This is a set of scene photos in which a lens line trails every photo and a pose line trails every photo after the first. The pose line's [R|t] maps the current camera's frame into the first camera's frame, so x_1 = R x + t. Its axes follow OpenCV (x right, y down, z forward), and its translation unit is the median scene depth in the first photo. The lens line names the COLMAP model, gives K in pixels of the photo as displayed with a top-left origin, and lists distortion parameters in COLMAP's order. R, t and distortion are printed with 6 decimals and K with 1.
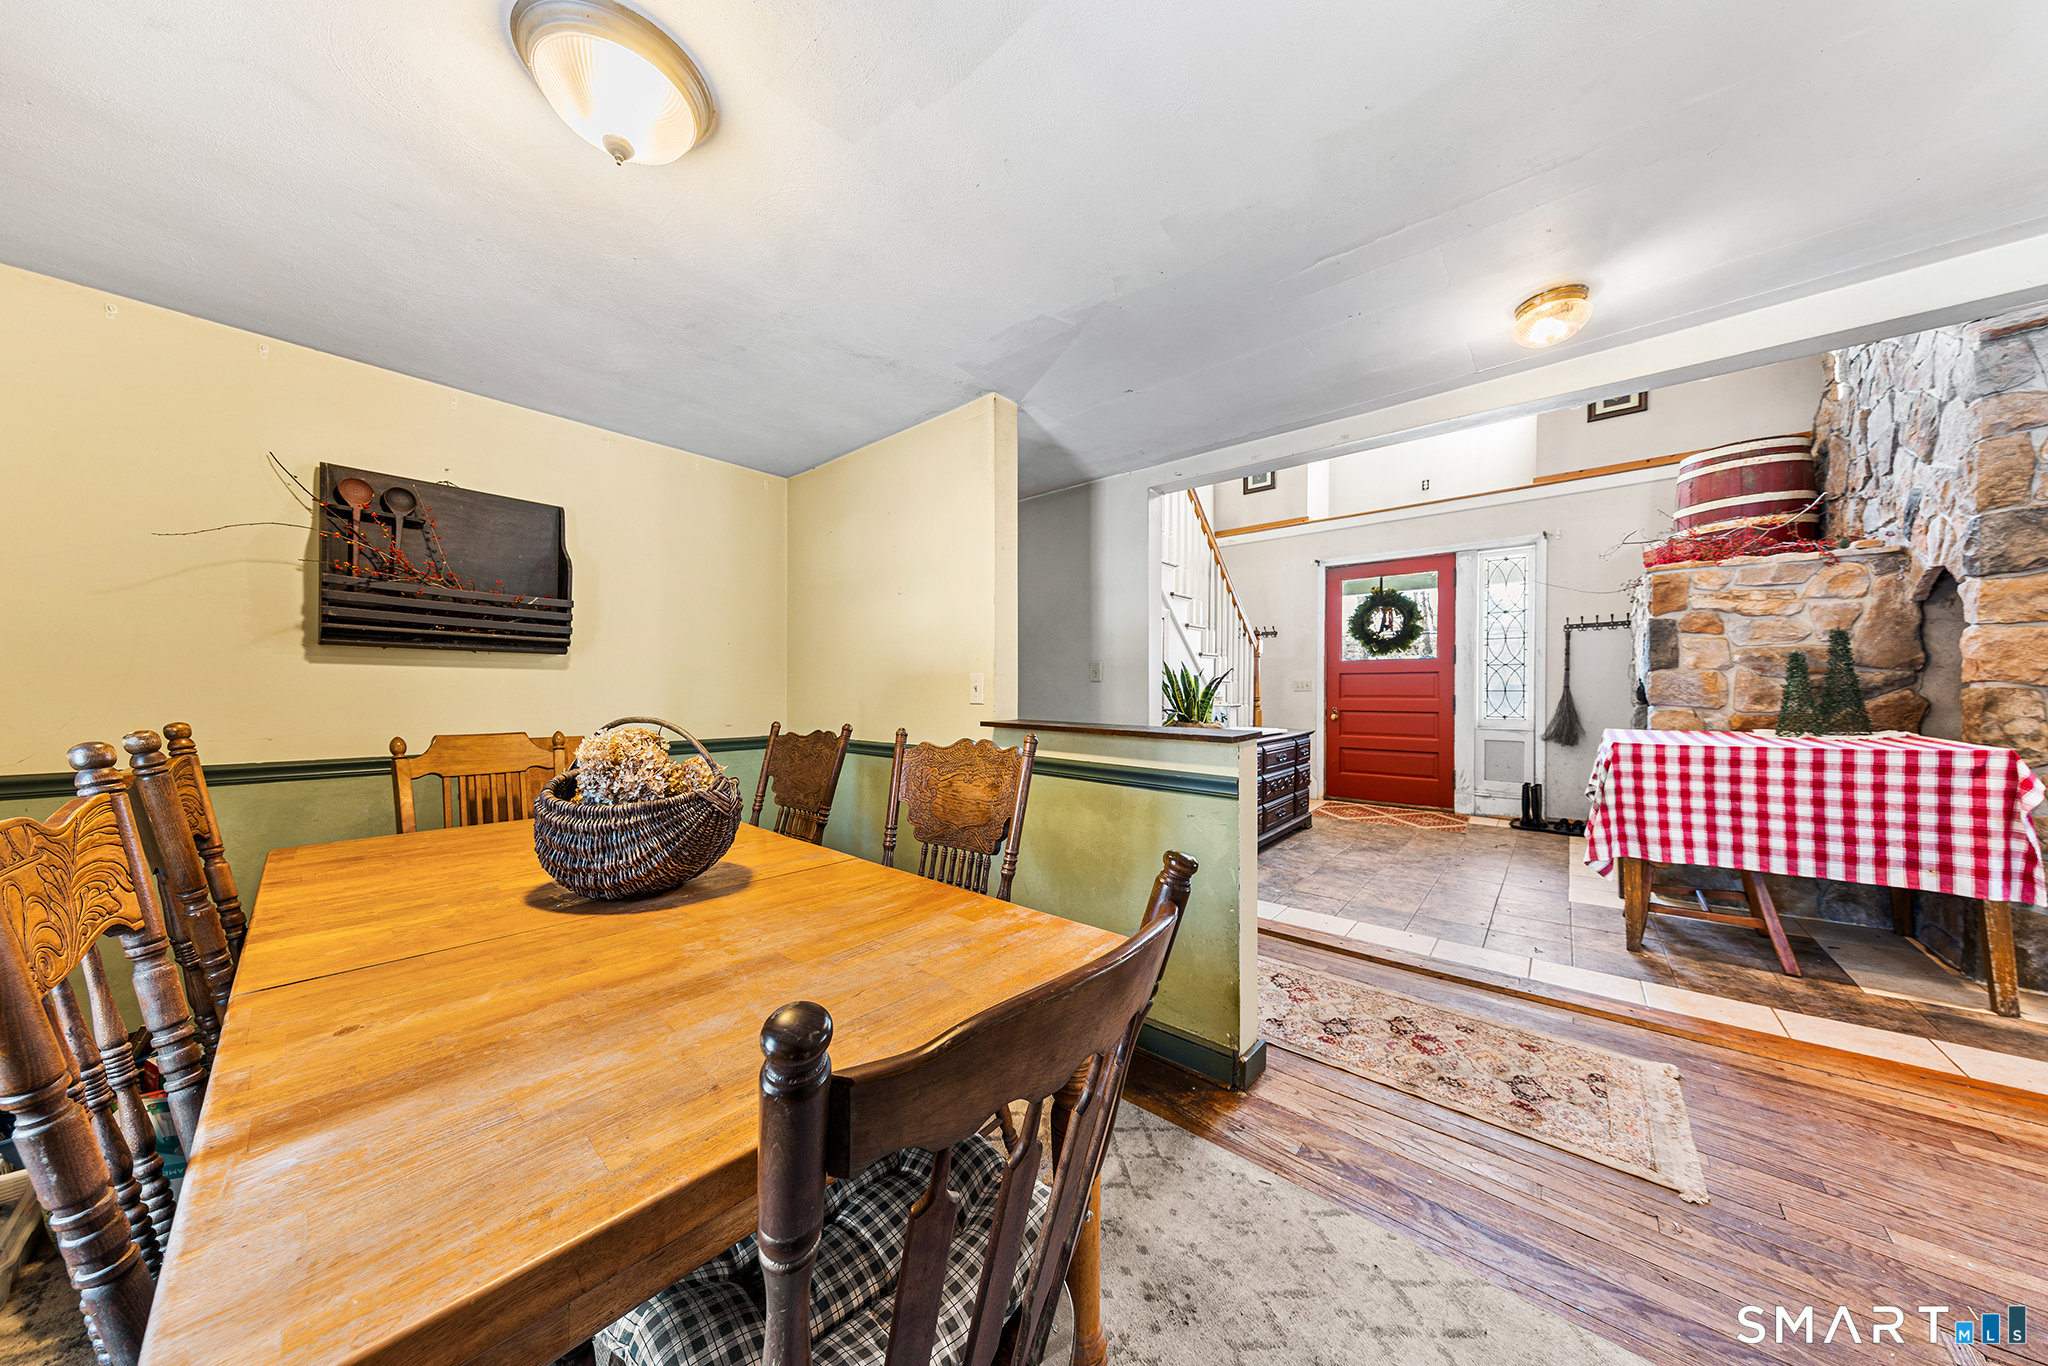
lens RADIAL K [[644.5, 0, 1019.5], [0, 644.5, 690.5], [0, 0, 1]] dist [0.009023, -0.001403]
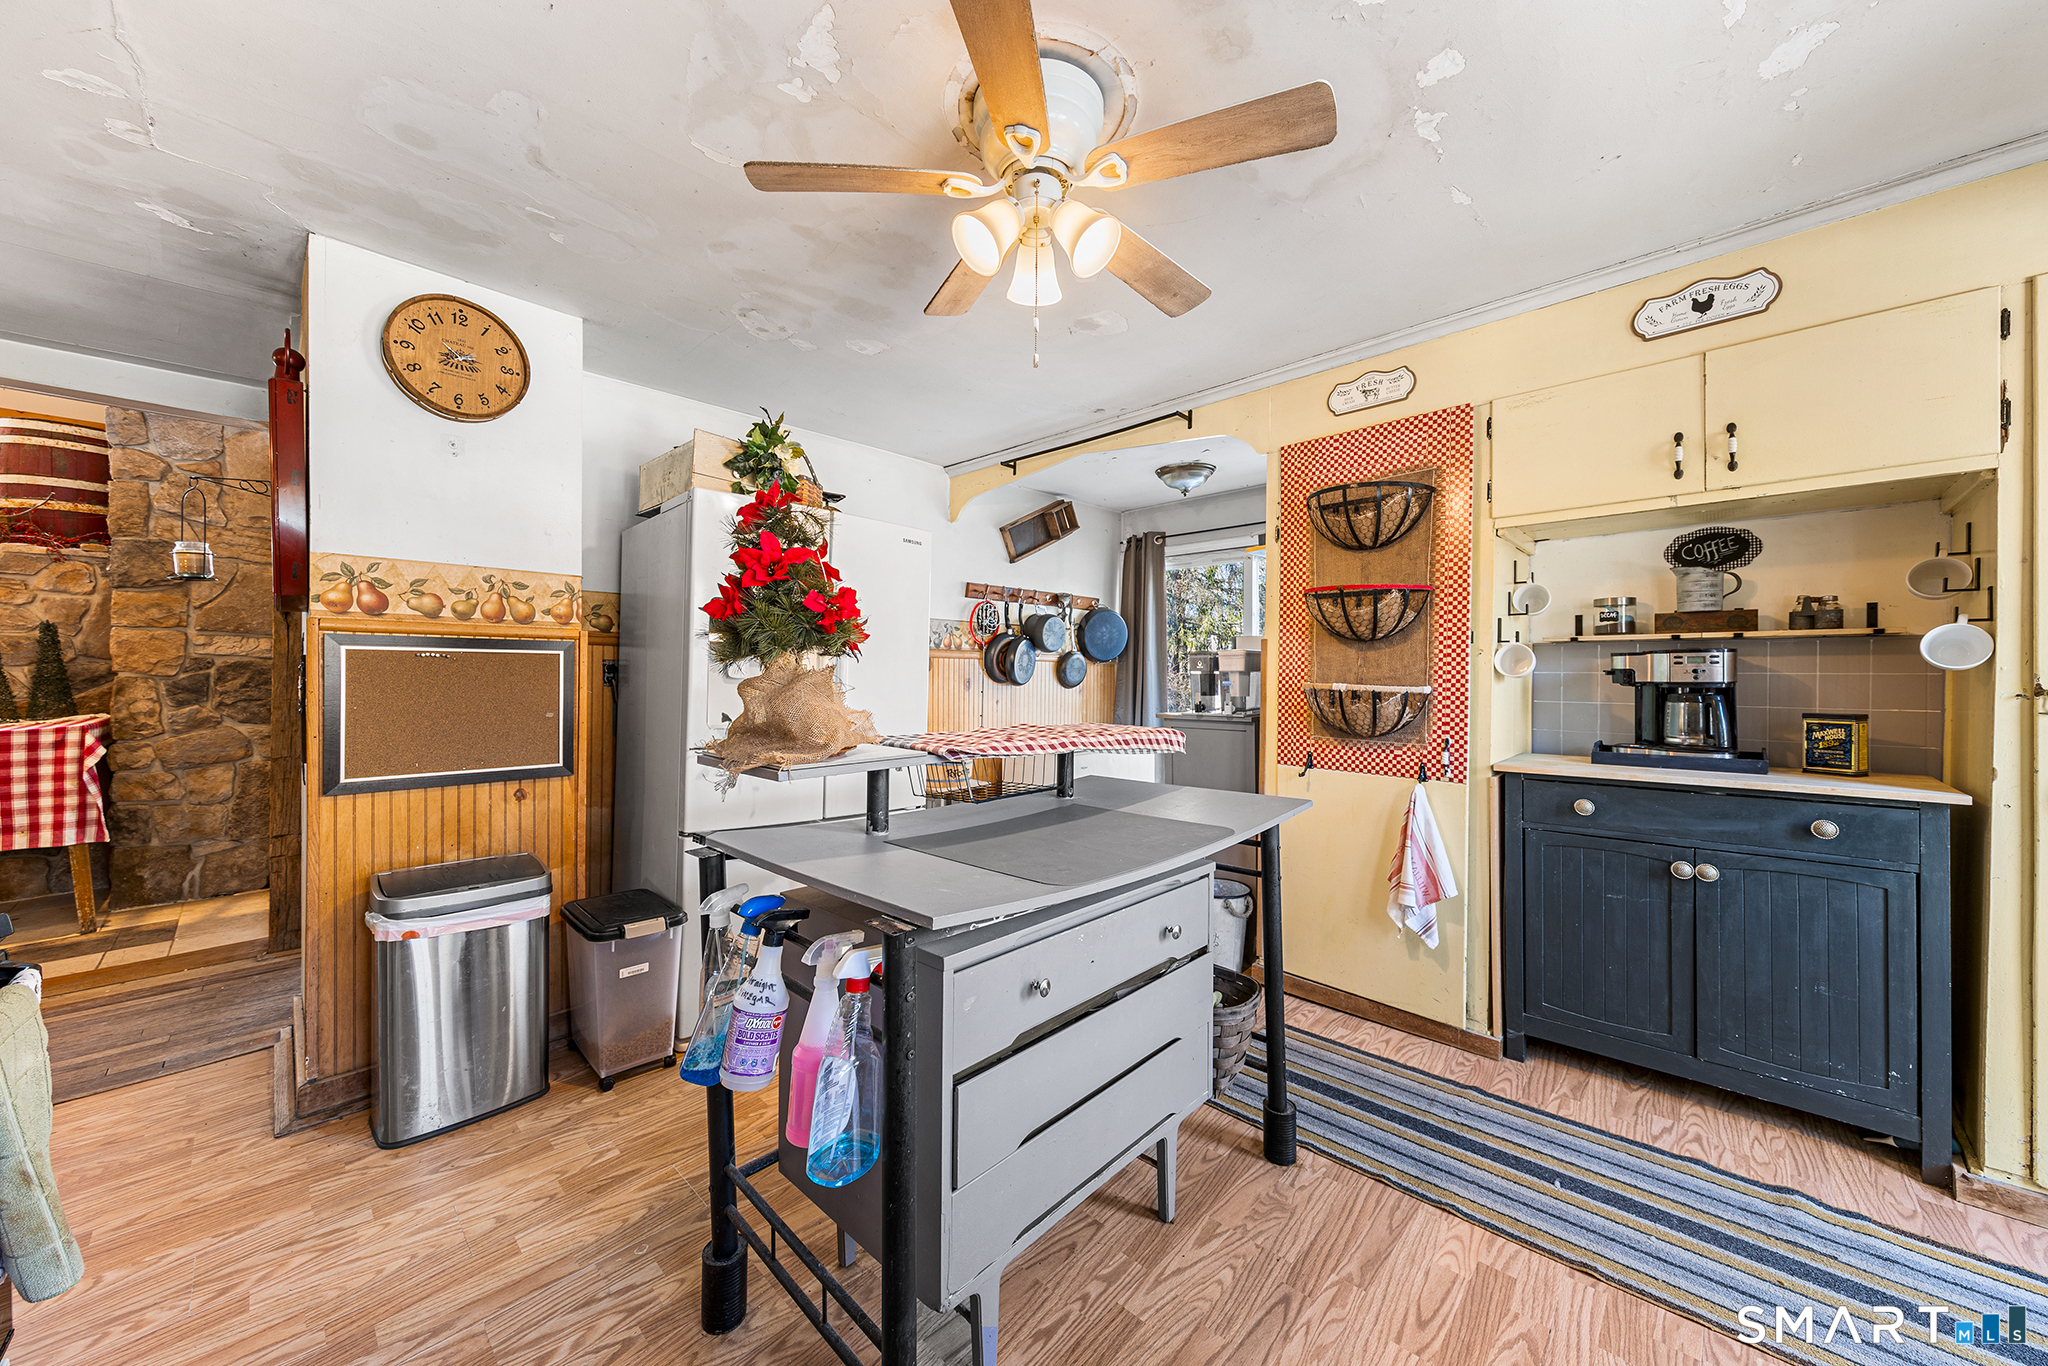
lens RADIAL K [[746.5, 0, 1025.5], [0, 746.5, 677.0], [0, 0, 1]] dist [0.005953, -0.000962]
pose [[0.069259, -0.001848, 0.997597, 0.083110], [-0.000231, 0.999998, 0.001868, -0.003719], [-0.997599, -0.000360, 0.069259, -0.465539]]
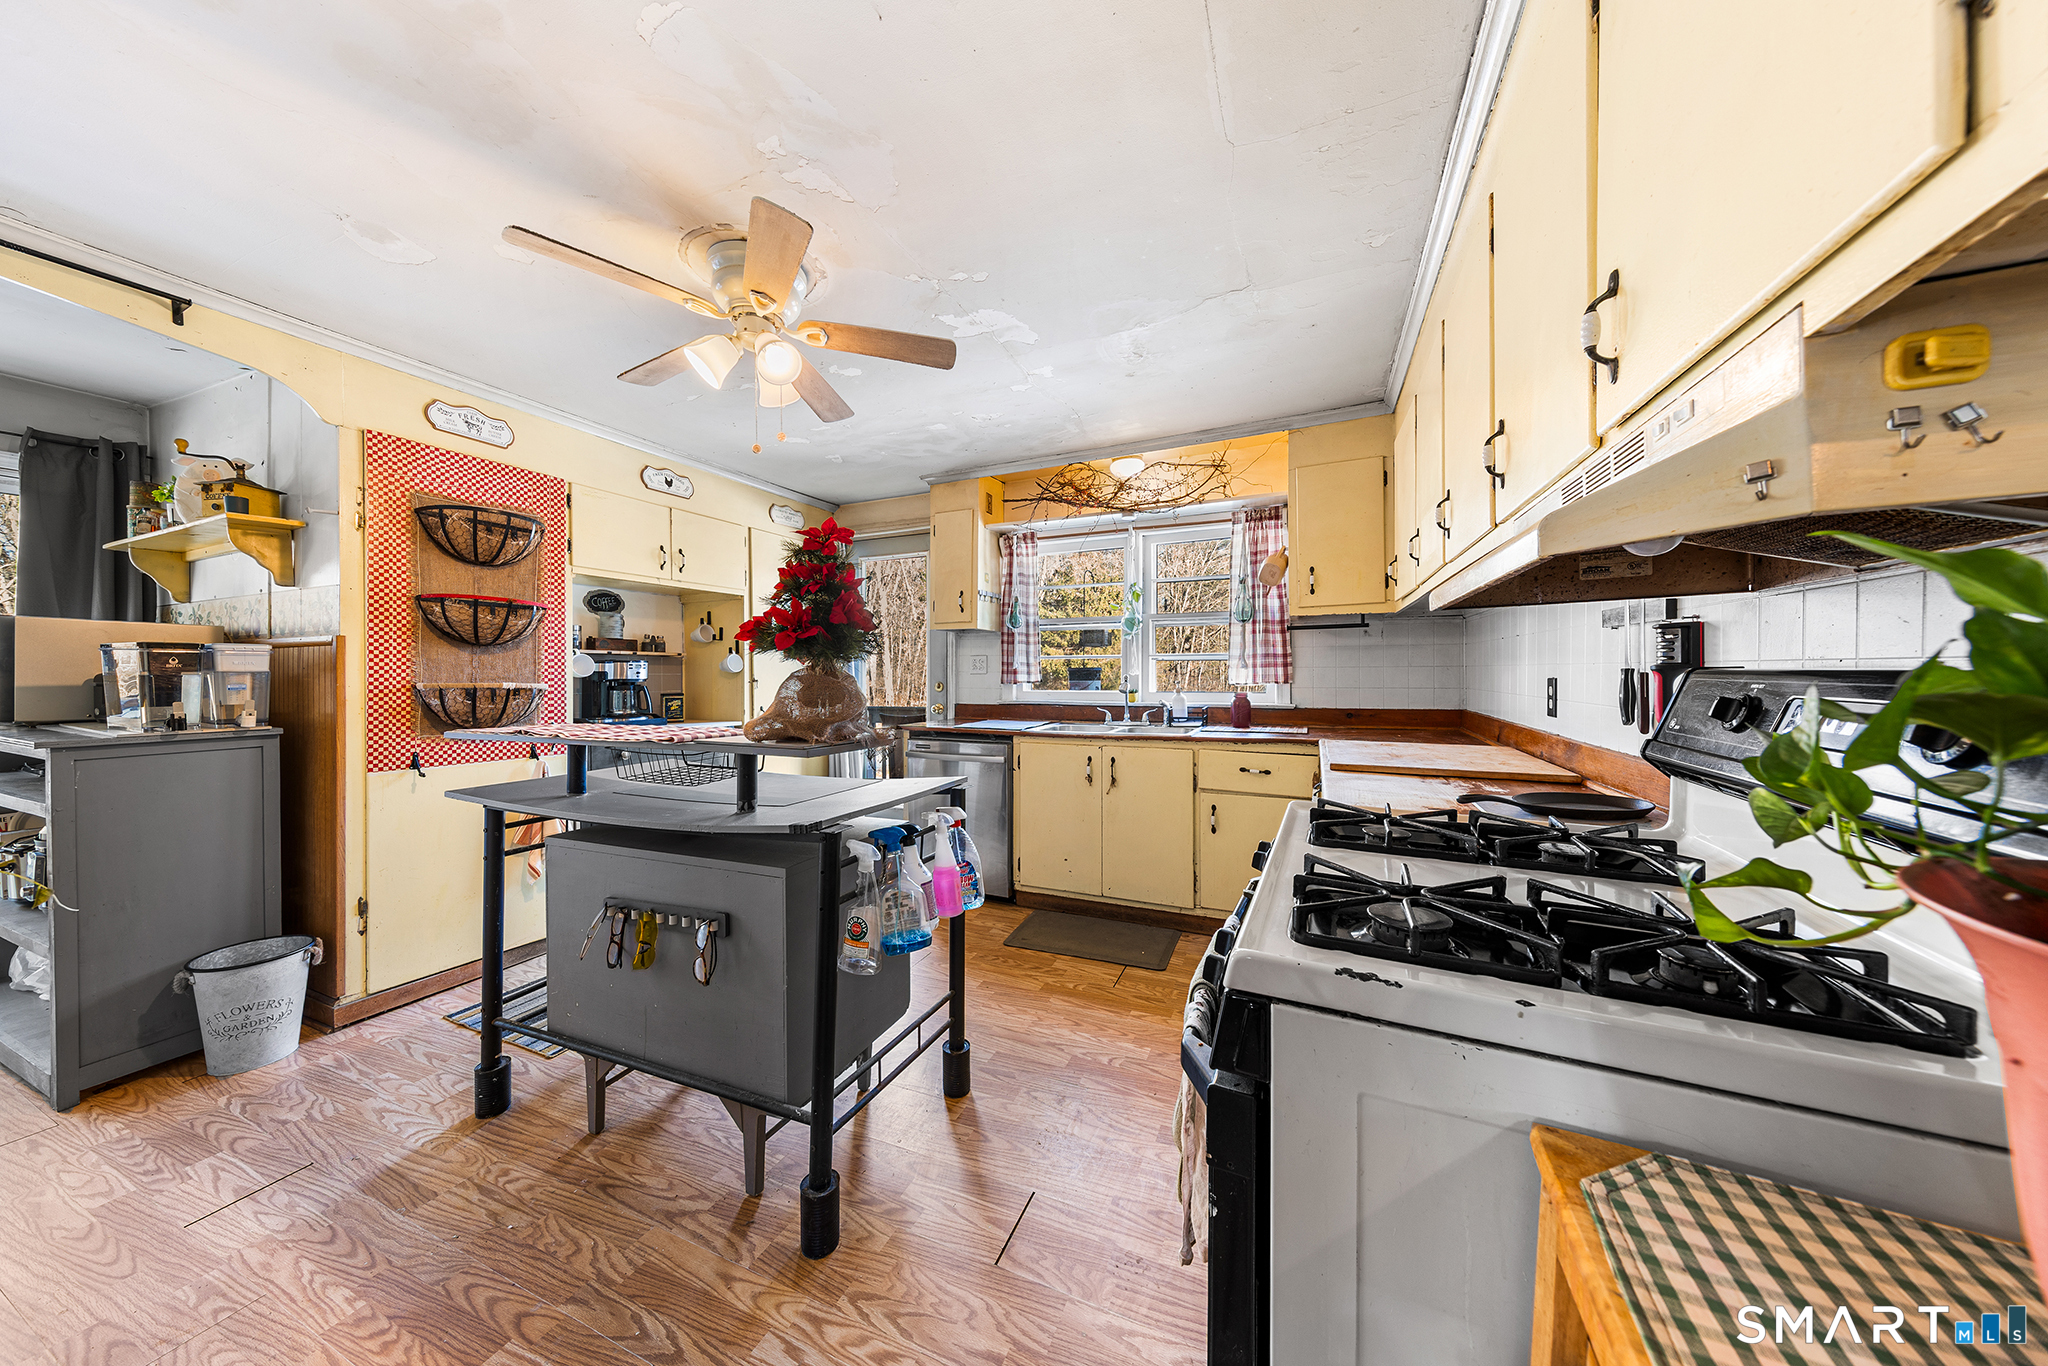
lens RADIAL K [[644.5, 0, 1020.1], [0, 644.5, 682.6], [0, 0, 1]] dist [0.009023, -0.001403]
pose [[-0.959715, 0.010157, -0.280790, 0.382876], [0.006236, 0.999870, 0.014856, -0.003588], [0.280904, 0.012506, -0.959654, -0.006434]]
